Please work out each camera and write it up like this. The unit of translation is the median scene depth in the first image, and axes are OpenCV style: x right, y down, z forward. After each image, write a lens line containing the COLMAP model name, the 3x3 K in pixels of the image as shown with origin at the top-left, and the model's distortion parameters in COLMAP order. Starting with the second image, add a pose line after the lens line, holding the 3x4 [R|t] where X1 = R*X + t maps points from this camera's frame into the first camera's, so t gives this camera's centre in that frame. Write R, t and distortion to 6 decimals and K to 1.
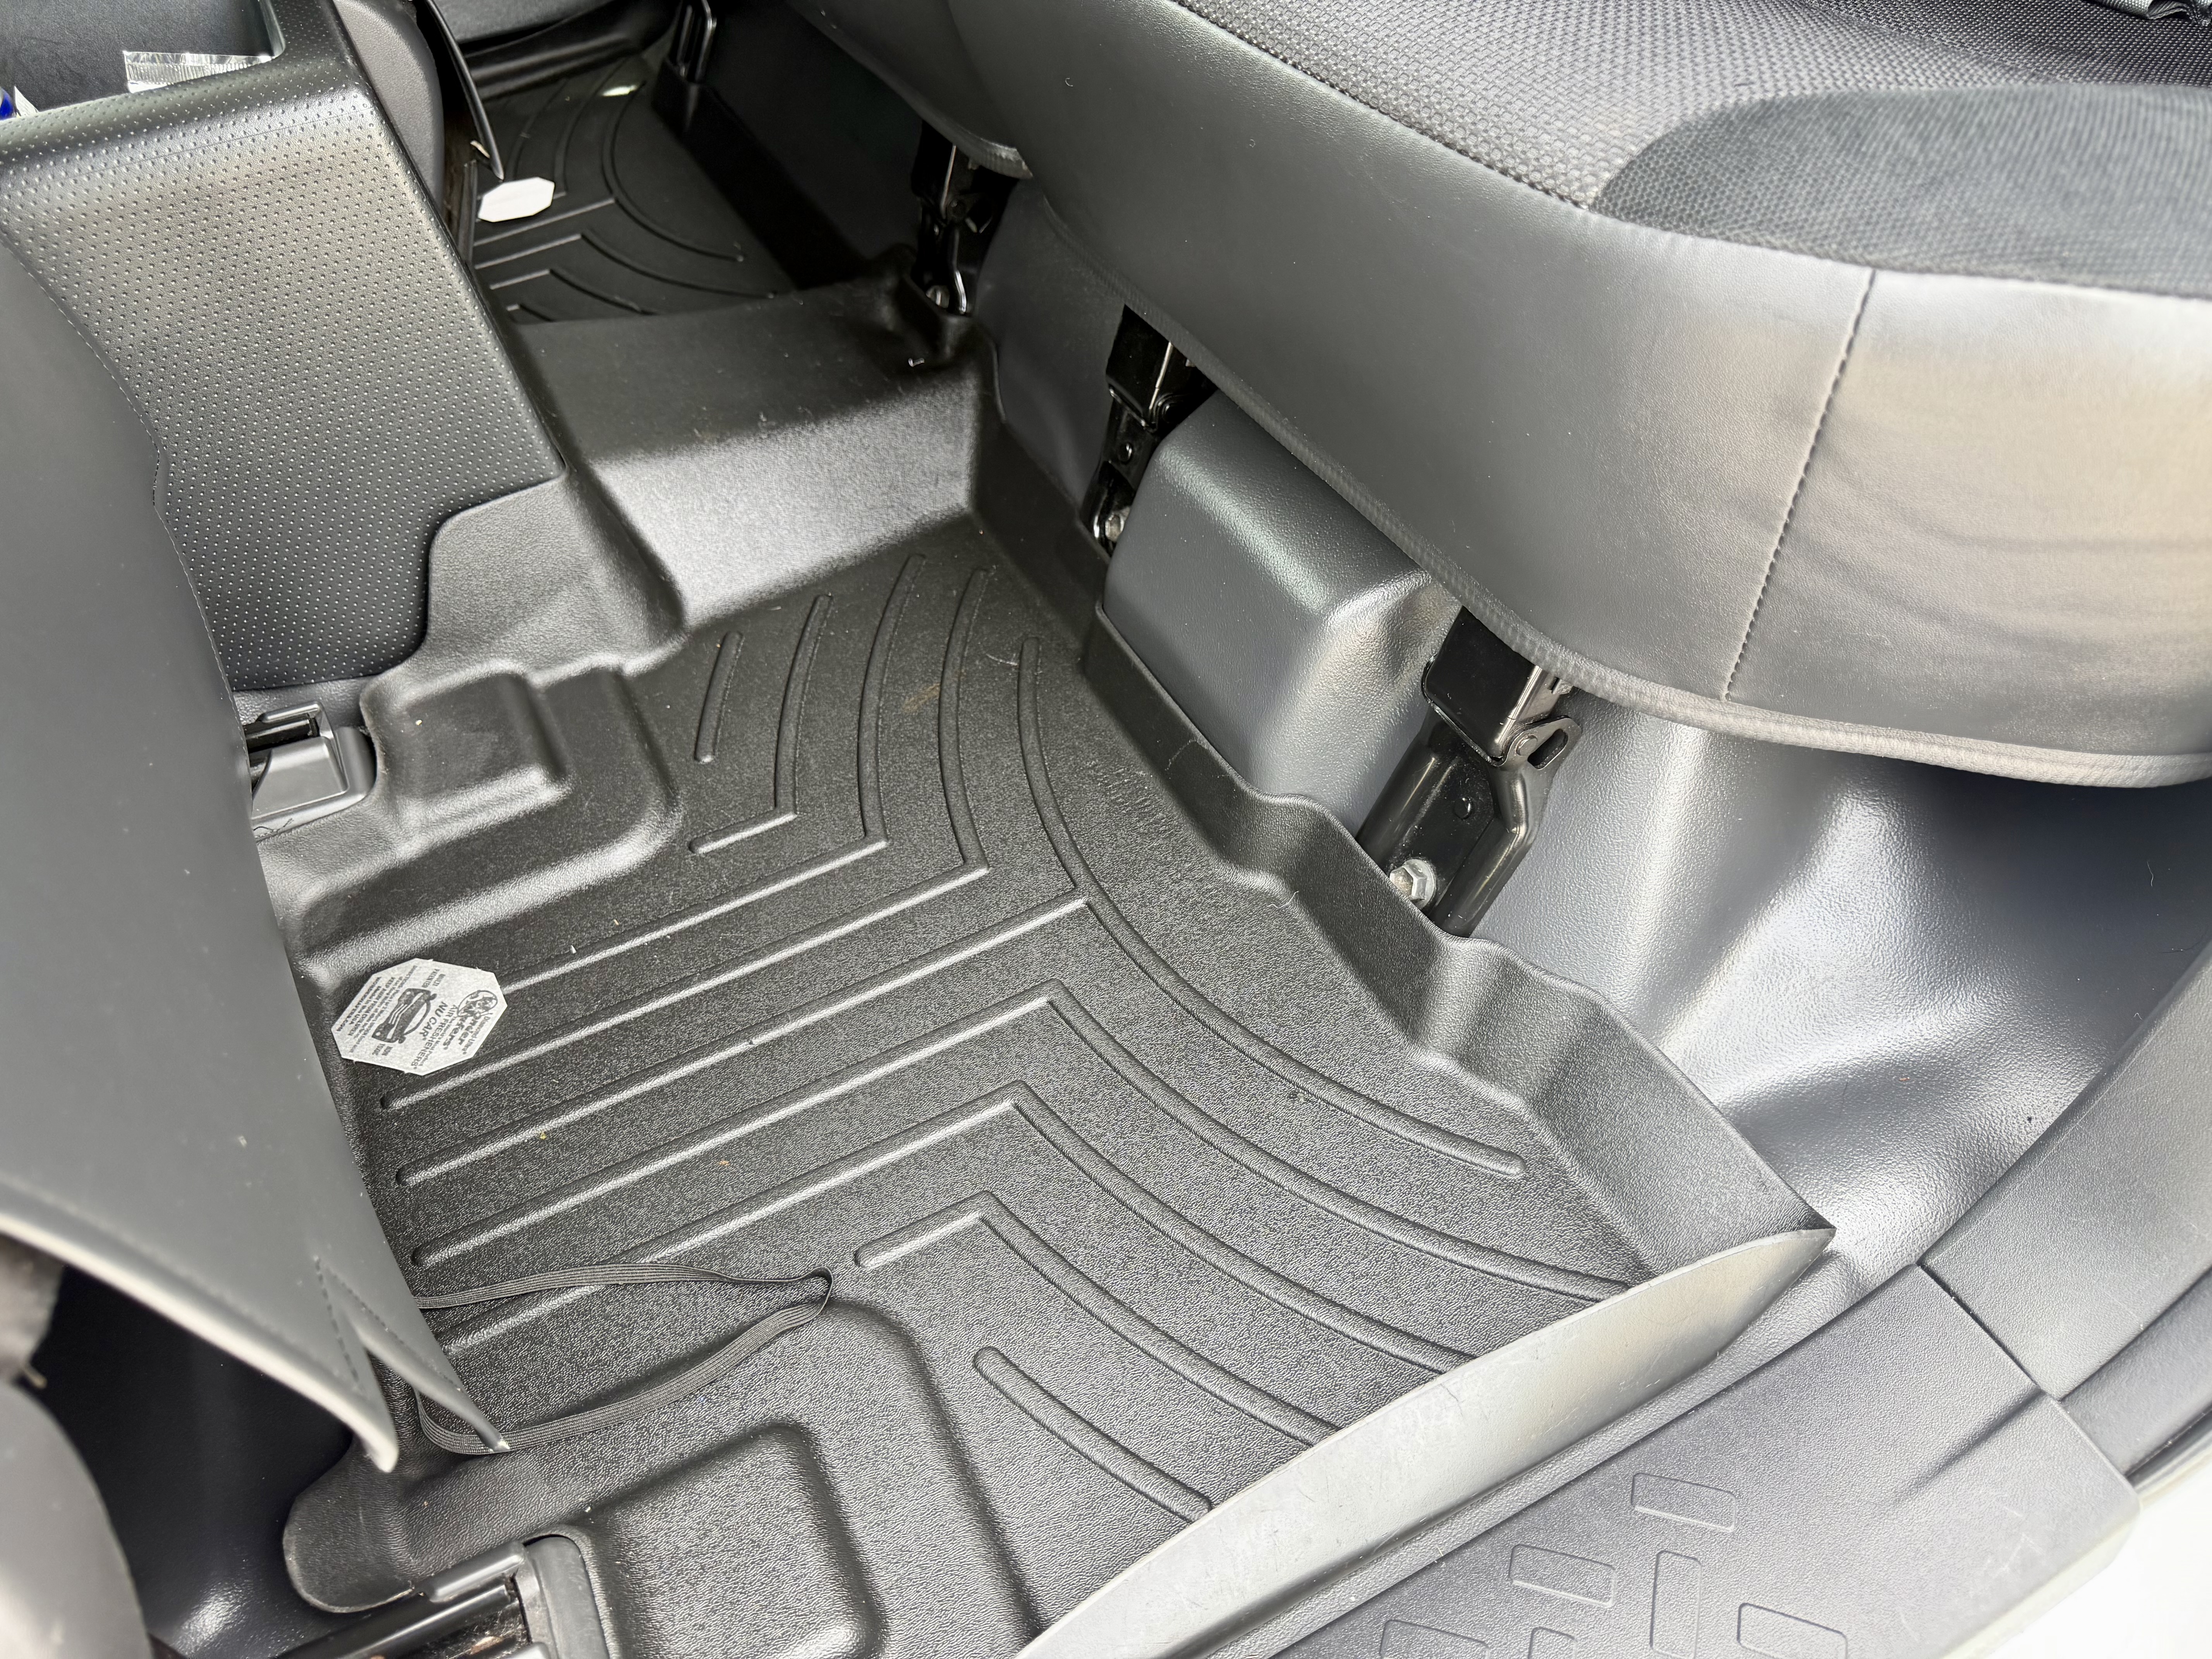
lens RADIAL K [[1633.5, 0, 1106.0], [0, 1633.5, 829.5], [0, 0, 1]] dist [-0.002501, -0.012269]
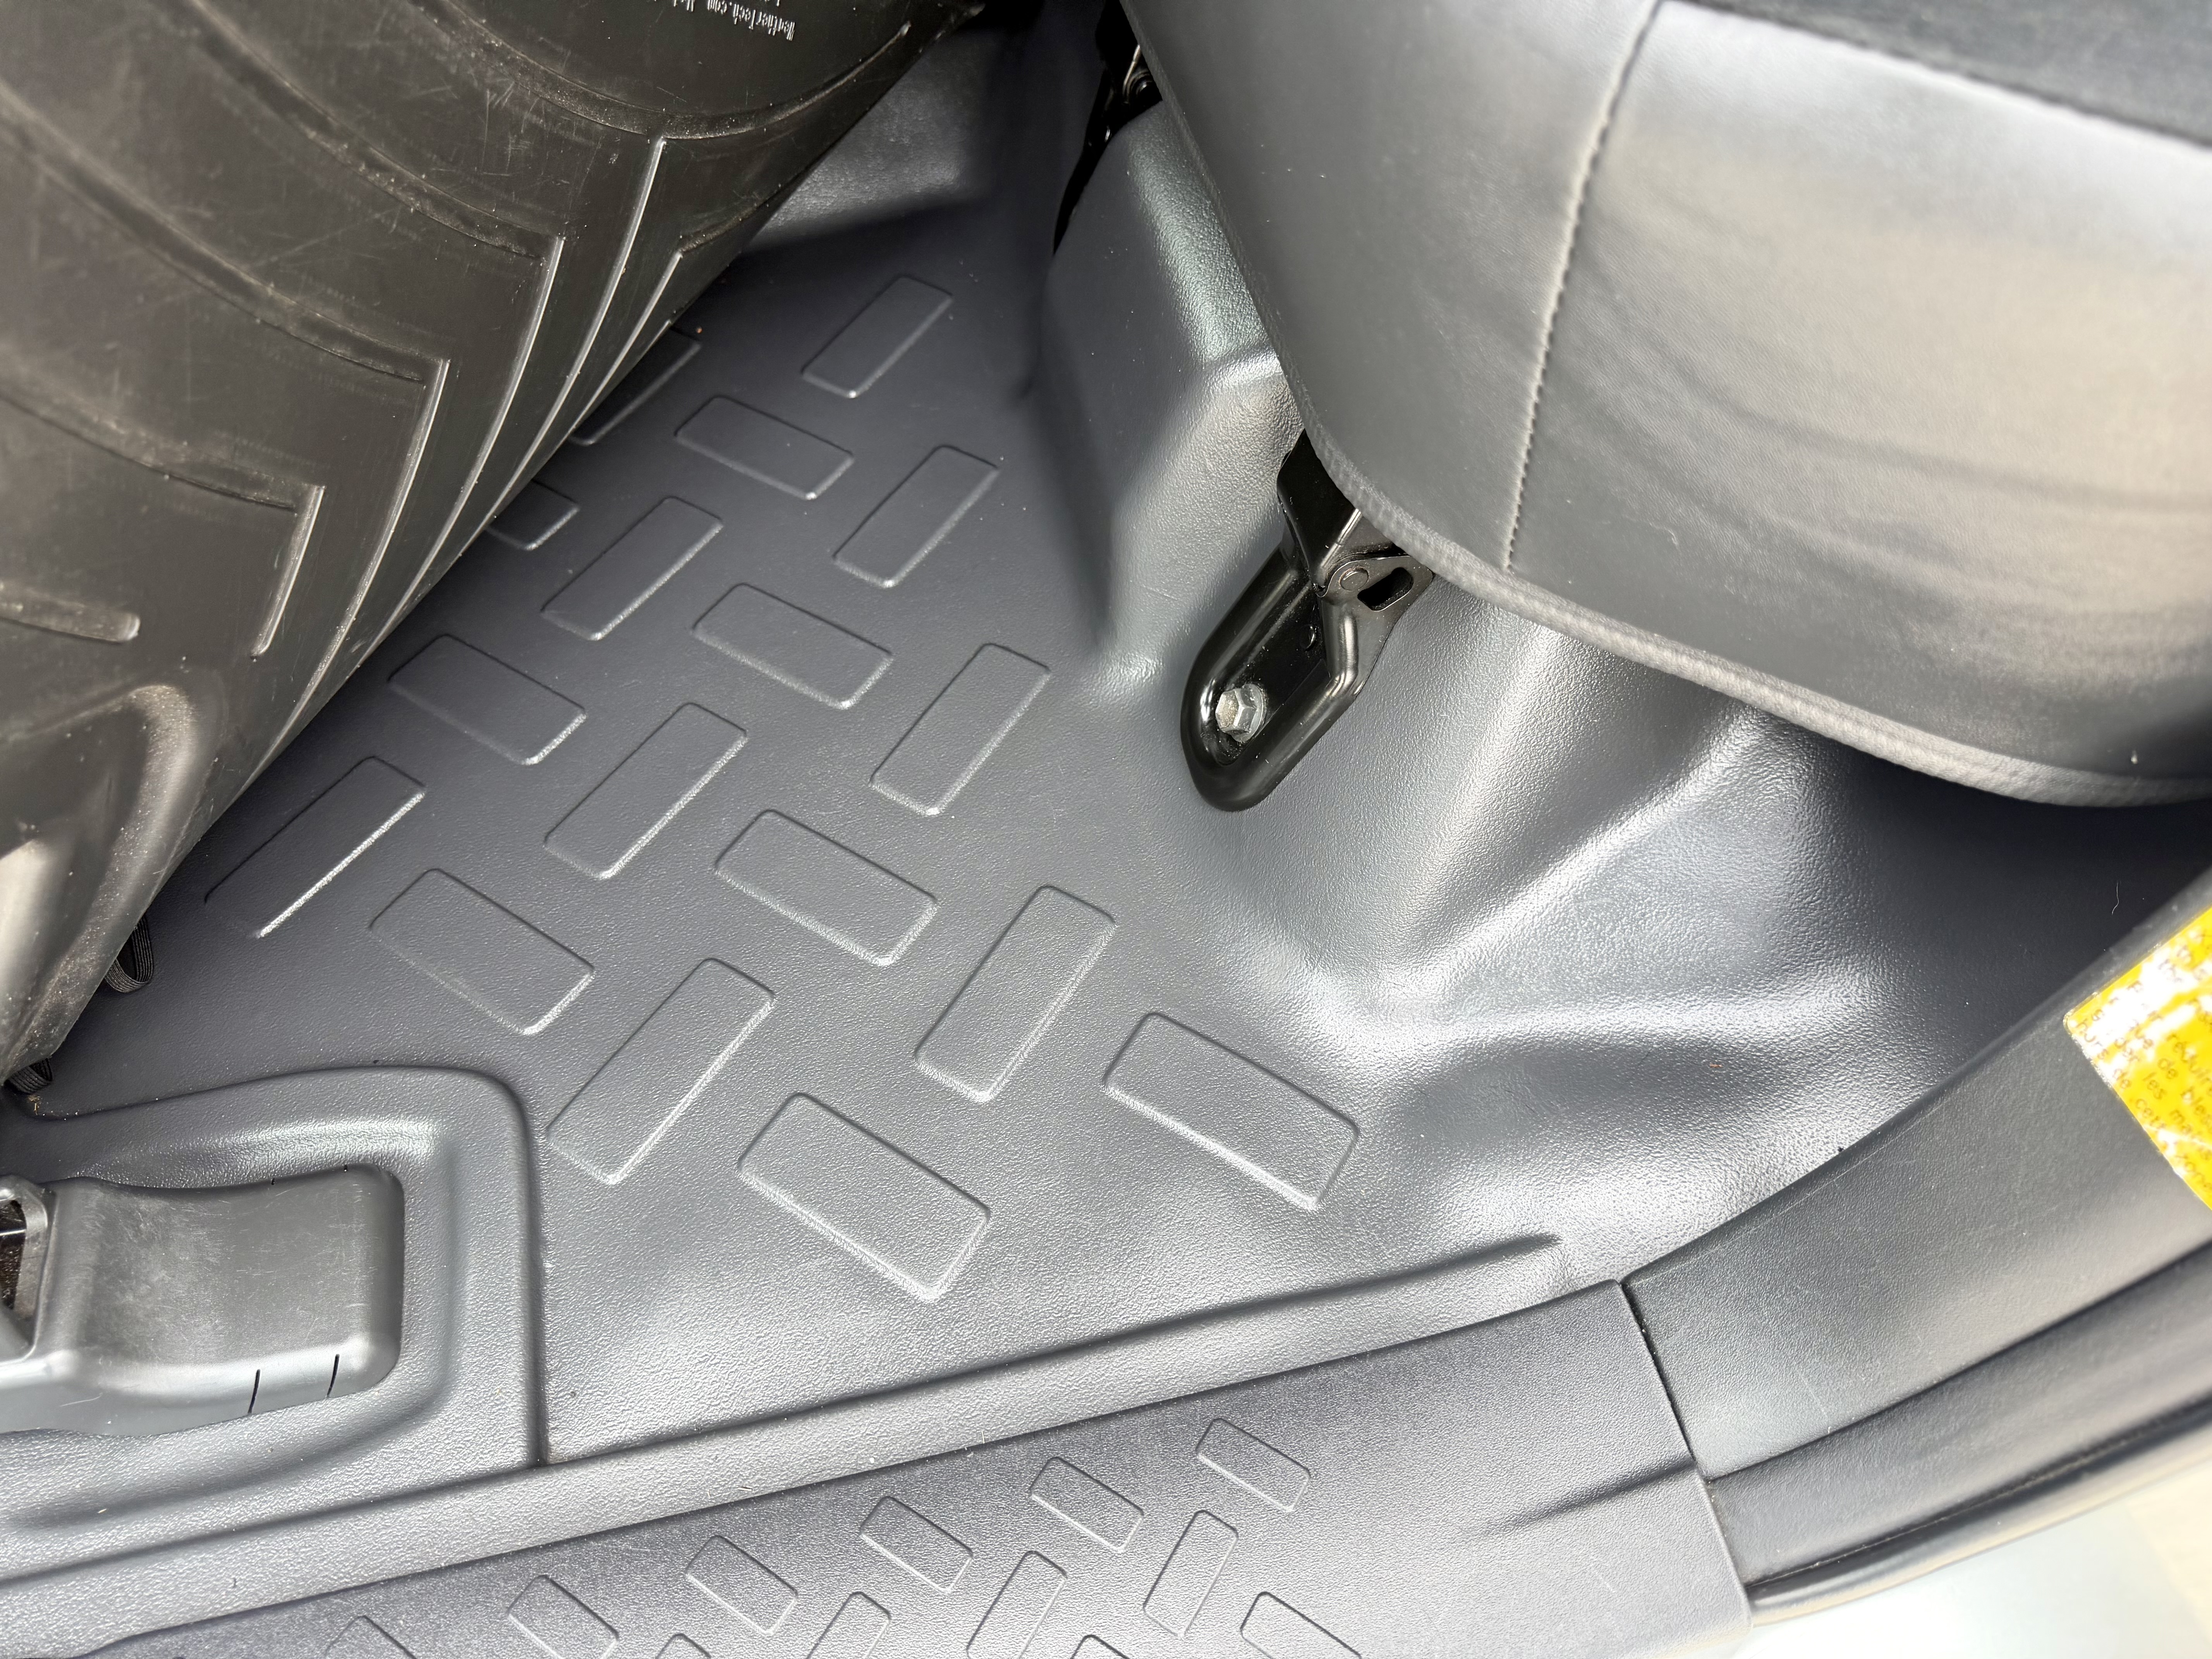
lens RADIAL K [[1633.5, 0, 1106.0], [0, 1633.5, 829.5], [0, 0, 1]] dist [-0.002501, -0.012269]
pose [[0.967062, 0.228316, -0.112533, 0.315082], [-0.206761, 0.962453, 0.175884, -0.059540], [0.148464, -0.146823, 0.977958, 0.185977]]
